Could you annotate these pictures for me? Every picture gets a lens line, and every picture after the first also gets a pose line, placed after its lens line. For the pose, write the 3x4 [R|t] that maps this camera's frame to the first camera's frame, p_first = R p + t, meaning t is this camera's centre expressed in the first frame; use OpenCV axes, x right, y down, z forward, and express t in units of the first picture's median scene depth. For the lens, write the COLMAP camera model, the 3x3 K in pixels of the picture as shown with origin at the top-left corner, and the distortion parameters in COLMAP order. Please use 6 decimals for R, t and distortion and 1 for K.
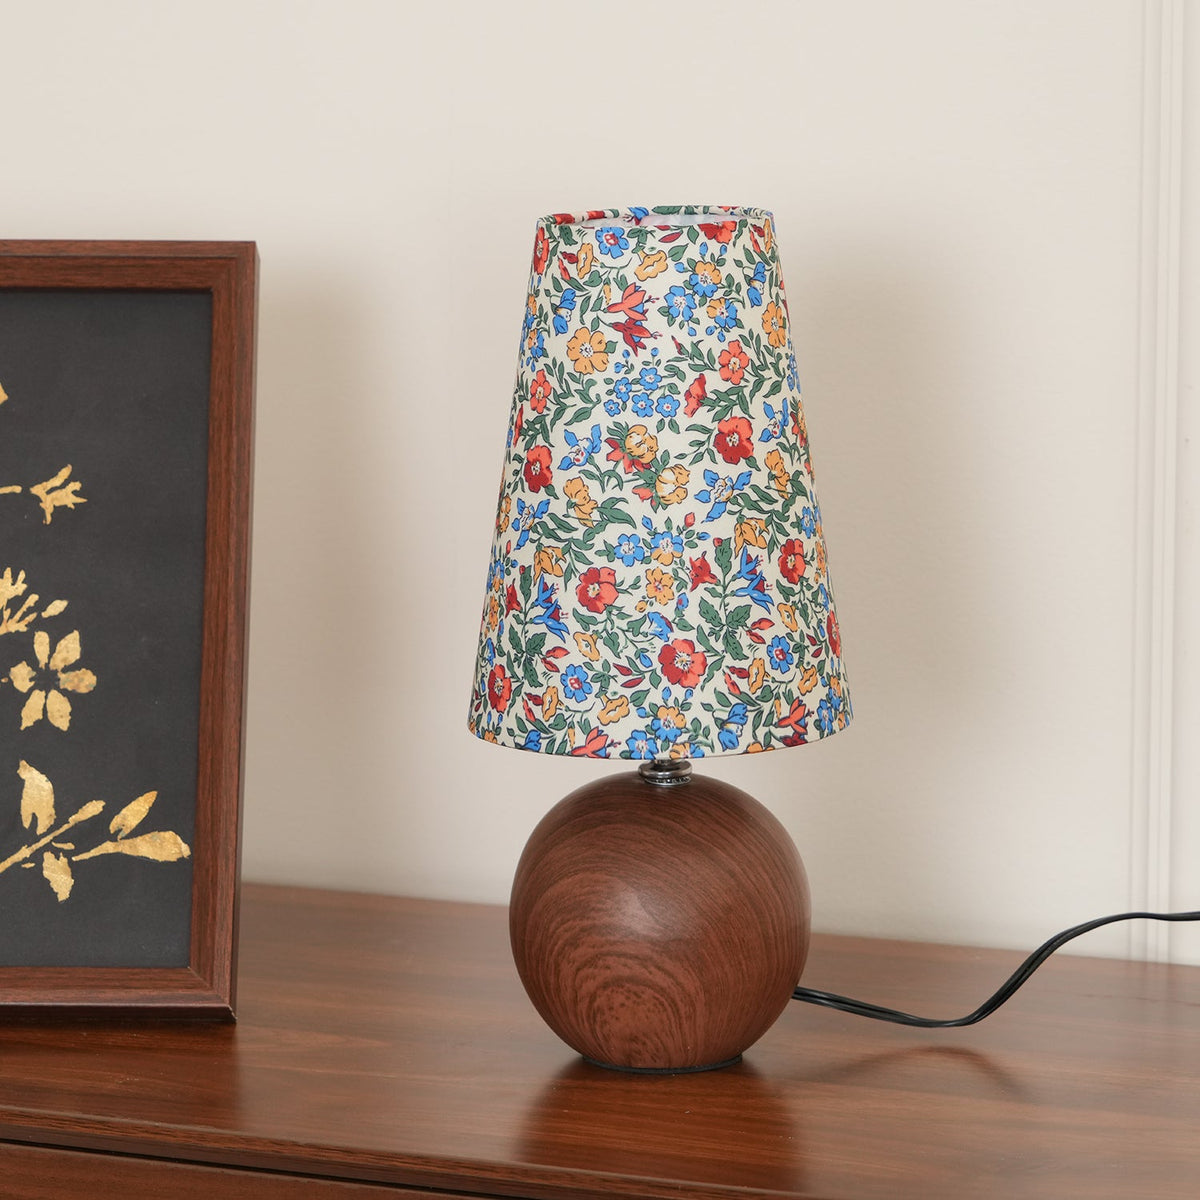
lens RADIAL K [[5837.7, 0, 599.0], [0, 5837.7, 684.1], [0, 0, 1]] dist [-0.205616, 4.081551]
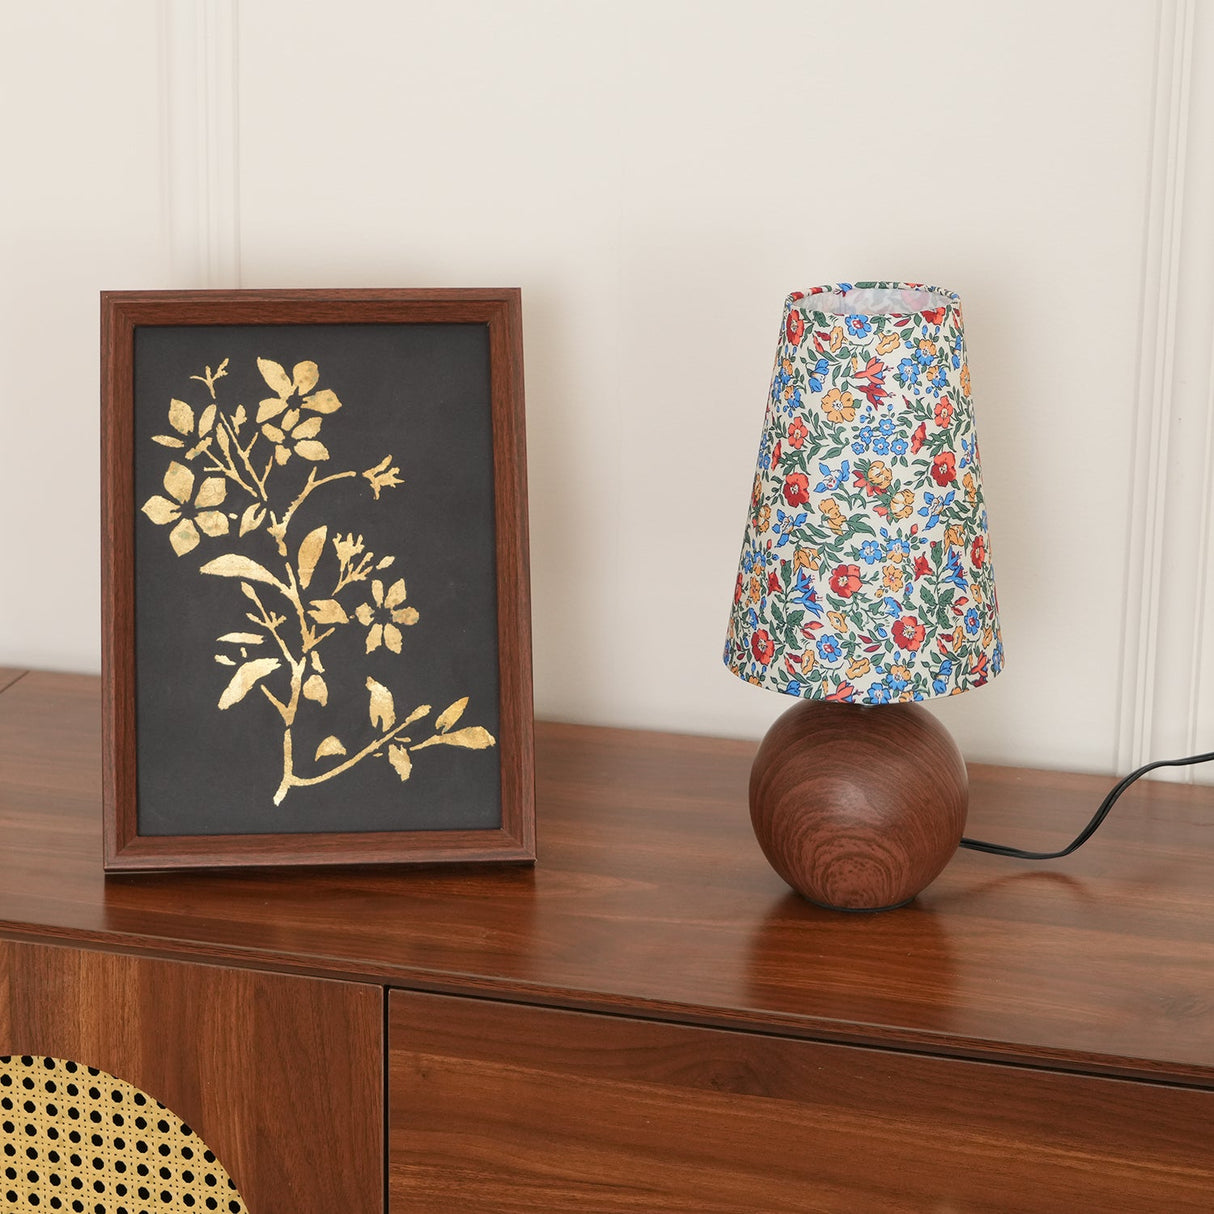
lens RADIAL K [[3383.1, 0, 506.7], [0, 3383.1, 529.8], [0, 0, 1]] dist [0.006071, 0.028300]
pose [[0.993898, -0.022845, 0.107914, -0.163521], [0.012758, 0.995561, 0.093255, -0.102441], [-0.109565, -0.091309, 0.989777, 0.227957]]
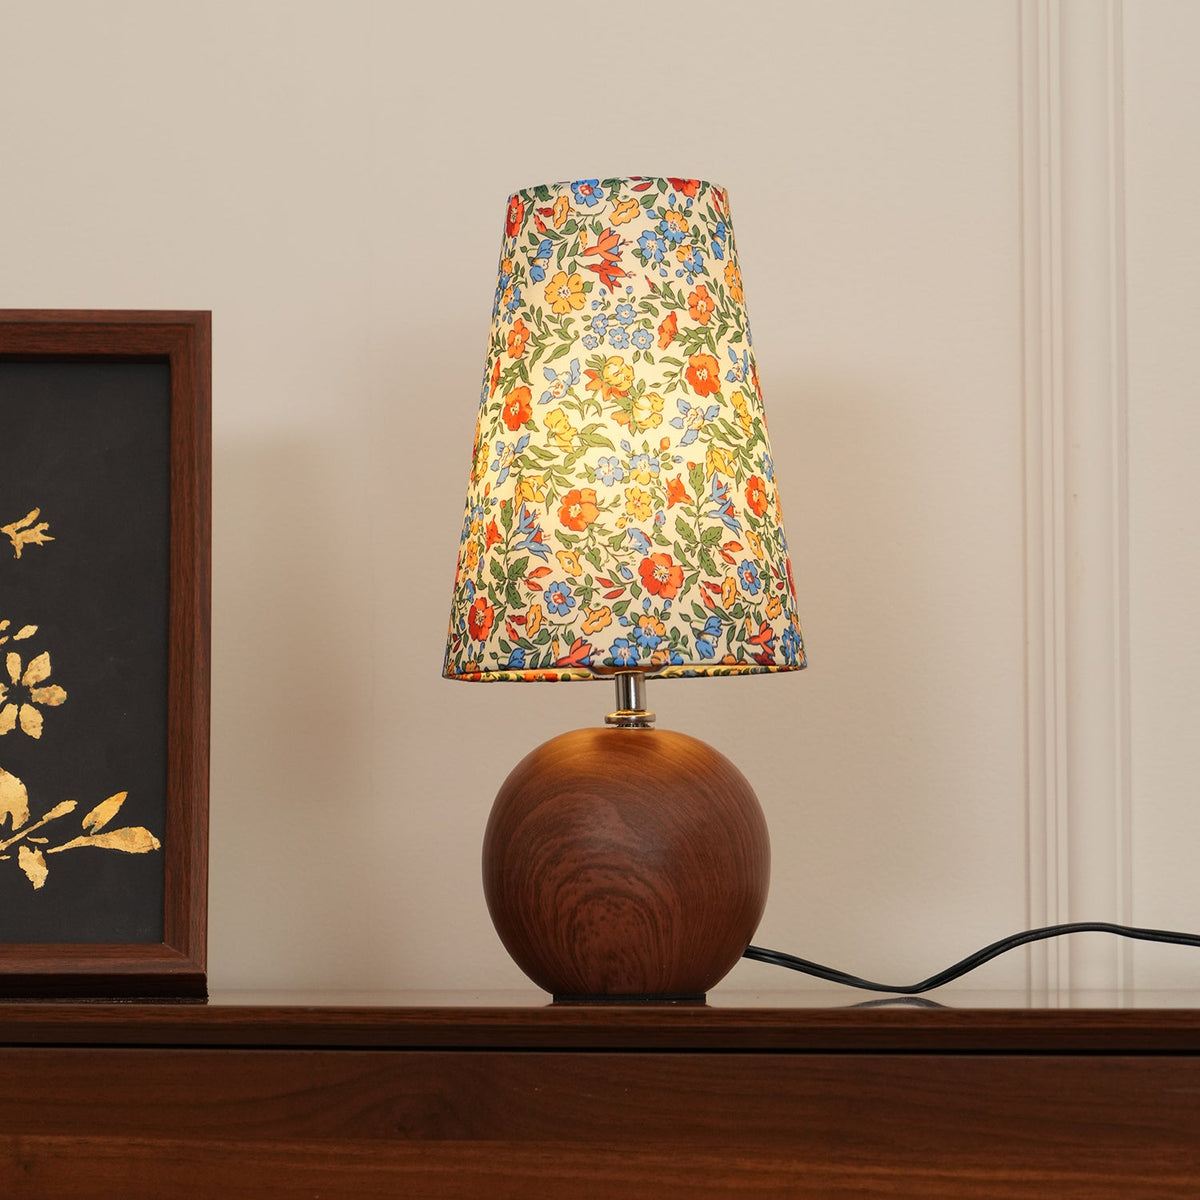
lens RADIAL K [[4968.5, 0, 598.7], [0, 4968.5, 714.3], [0, 0, 1]] dist [-0.090441, -0.112412]
pose [[0.995452, -0.000537, 0.095265, -0.082196], [0.021191, 0.976178, -0.215932, 0.213709], [-0.092880, 0.216969, 0.971750, 0.133807]]
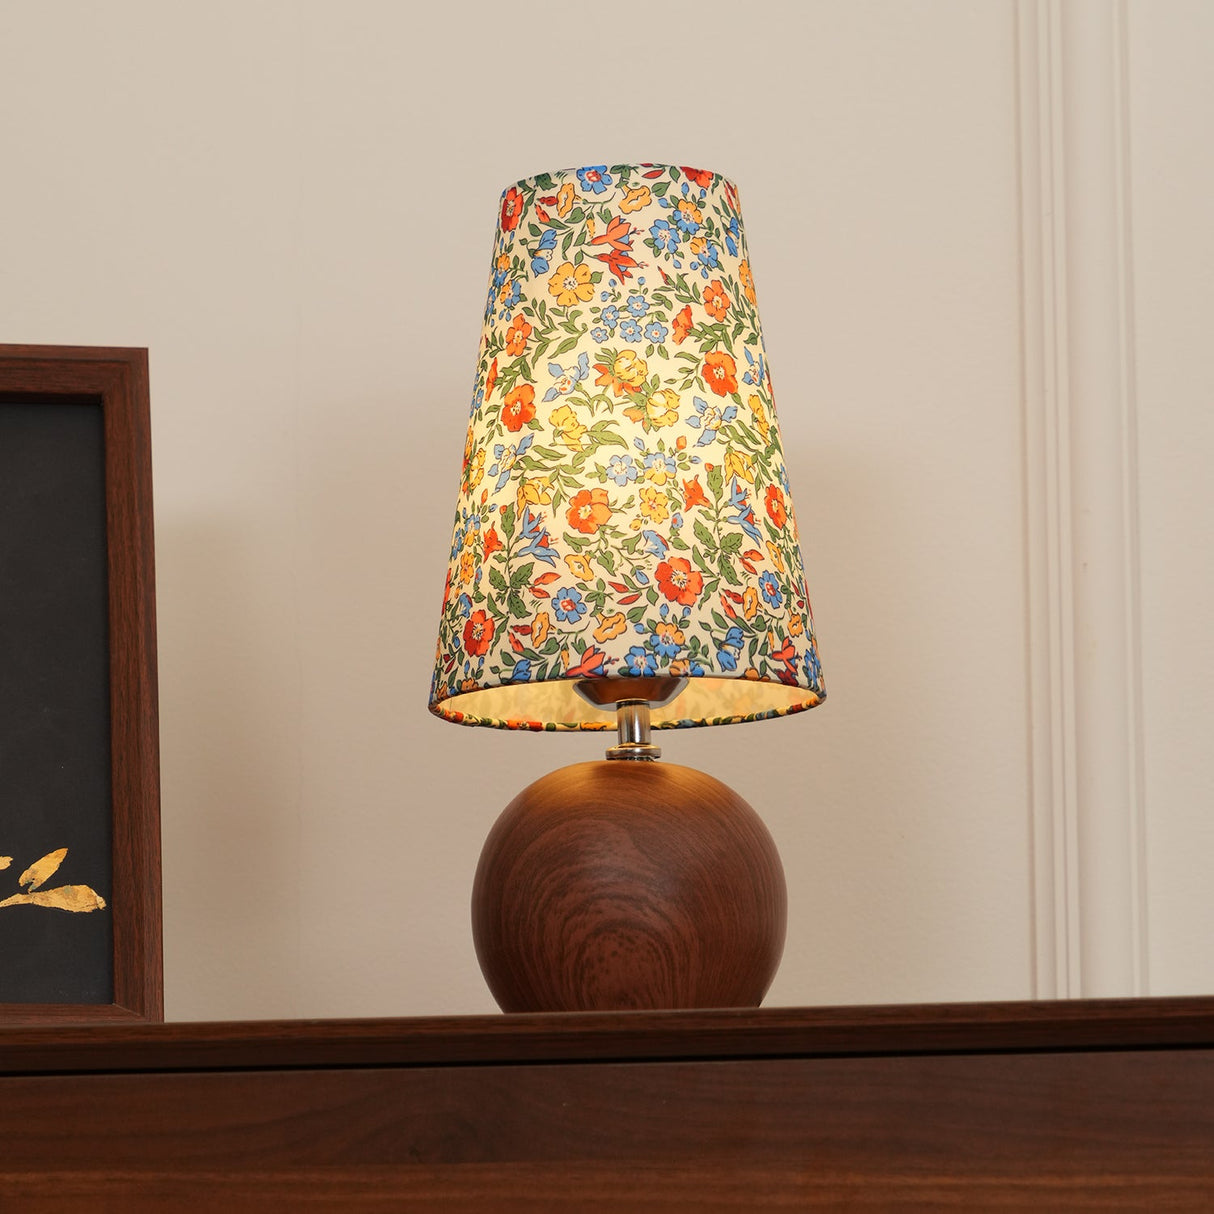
lens RADIAL K [[5905.9, 0, 606.0], [0, 5905.9, 692.1], [0, 0, 1]] dist [-0.205616, 4.081551]
pose [[0.986137, 0.019606, 0.164773, -0.159099], [0.035229, 0.945622, -0.323355, 0.330710], [-0.162152, 0.324677, 0.931822, 0.090166]]
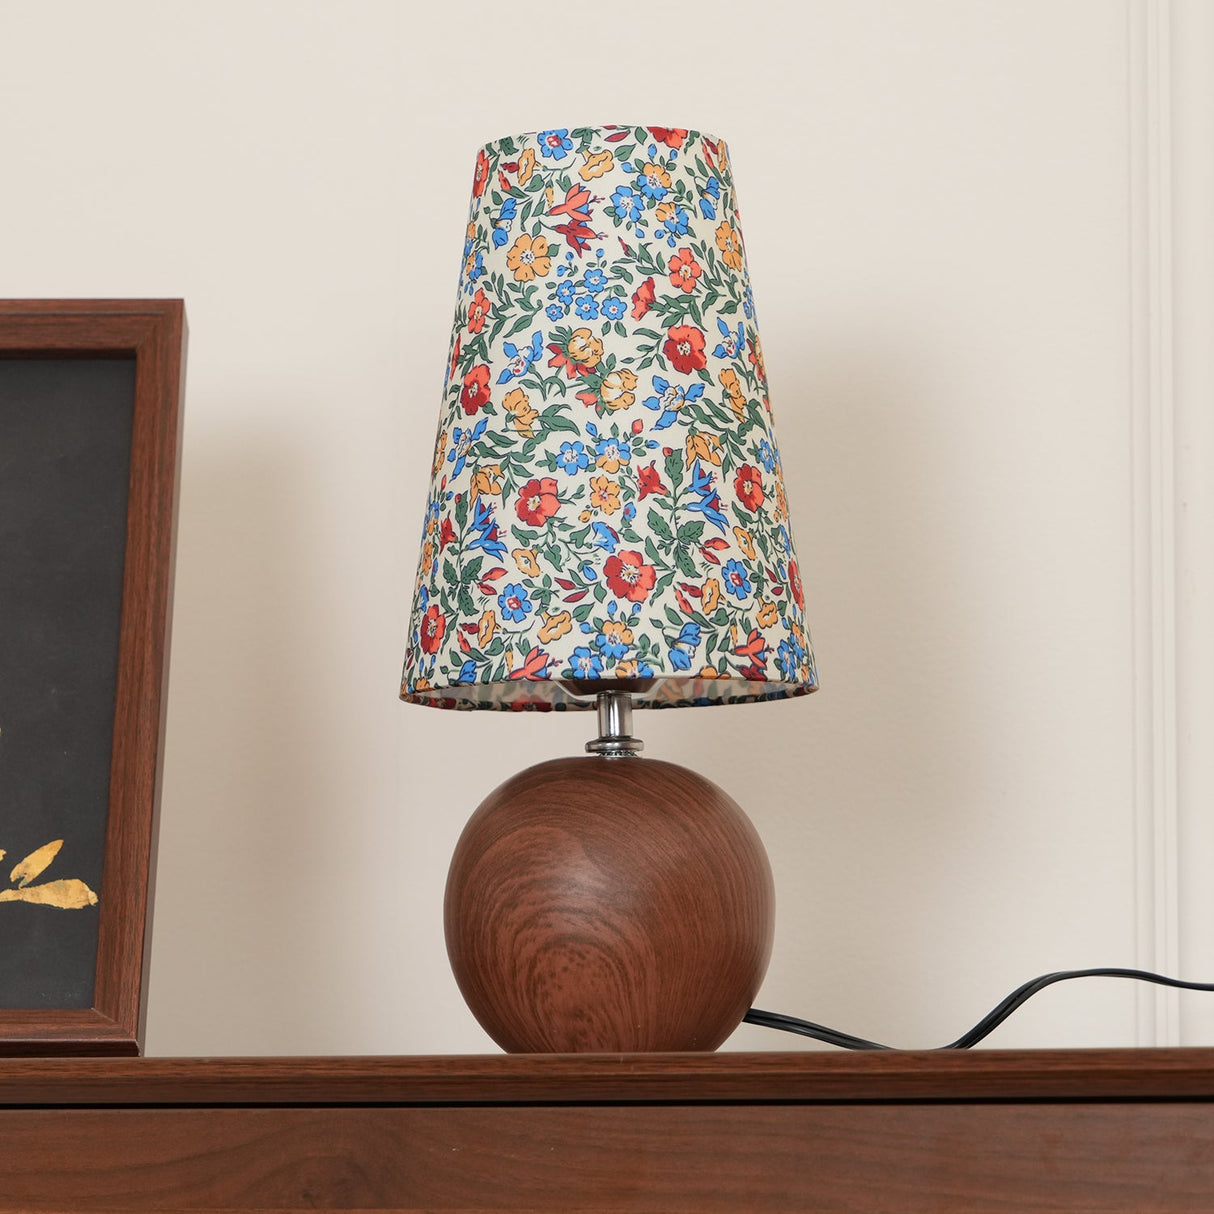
lens RADIAL K [[6355.5, 0, 607.9], [0, 6355.5, 605.2], [0, 0, 1]] dist [-0.146040, 0.740724]
pose [[0.999981, -0.000386, -0.006224, 0.017041], [-0.001346, 0.961190, -0.275883, 0.276946], [0.006089, 0.275886, 0.961171, 0.035922]]
